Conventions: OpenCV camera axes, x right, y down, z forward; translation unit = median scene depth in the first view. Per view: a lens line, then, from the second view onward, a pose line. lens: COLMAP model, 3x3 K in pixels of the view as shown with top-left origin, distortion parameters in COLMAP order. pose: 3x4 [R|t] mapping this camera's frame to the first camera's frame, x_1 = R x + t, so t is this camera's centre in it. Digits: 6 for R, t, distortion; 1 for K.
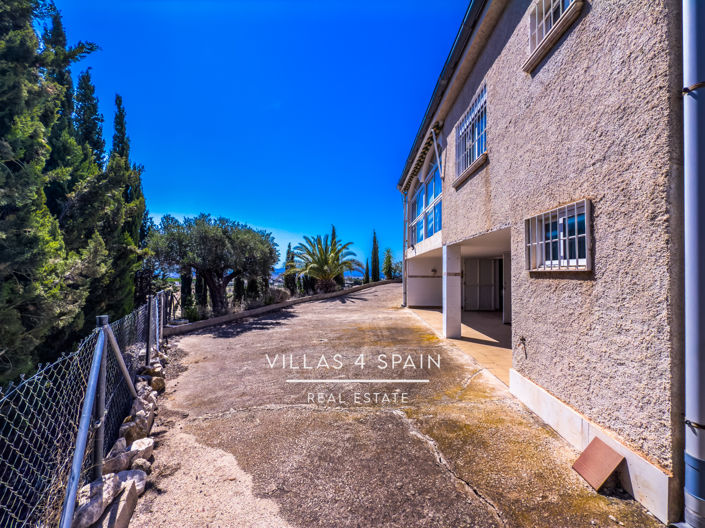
lens RADIAL K [[285.7, 0, 350.7], [0, 285.7, 272.7], [0, 0, 1]] dist [-0.000400, -0.000058]
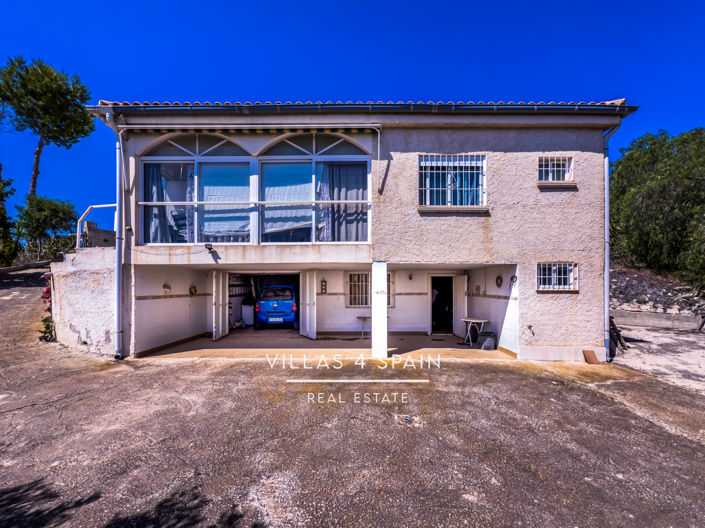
lens RADIAL K [[308.9, 0, 349.6], [0, 308.9, 292.8], [0, 0, 1]] dist [0.001461, 0.000286]
pose [[-0.039022, 0.000558, 0.999238, -1.507849], [-0.004502, 0.999990, -0.000734, 0.019451], [-0.999228, -0.004527, -0.039019, 2.508078]]
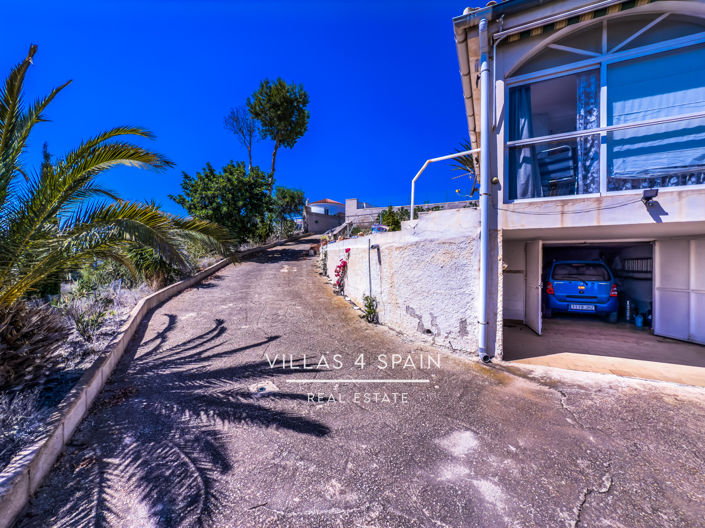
lens RADIAL K [[285.7, 0, 350.7], [0, 285.7, 272.7], [0, 0, 1]] dist [-0.000400, -0.000058]
pose [[0.389684, -0.012288, 0.920867, -0.875281], [-0.019413, 0.999579, 0.021553, 0.024317], [-0.920744, -0.026276, 0.389281, 4.130555]]
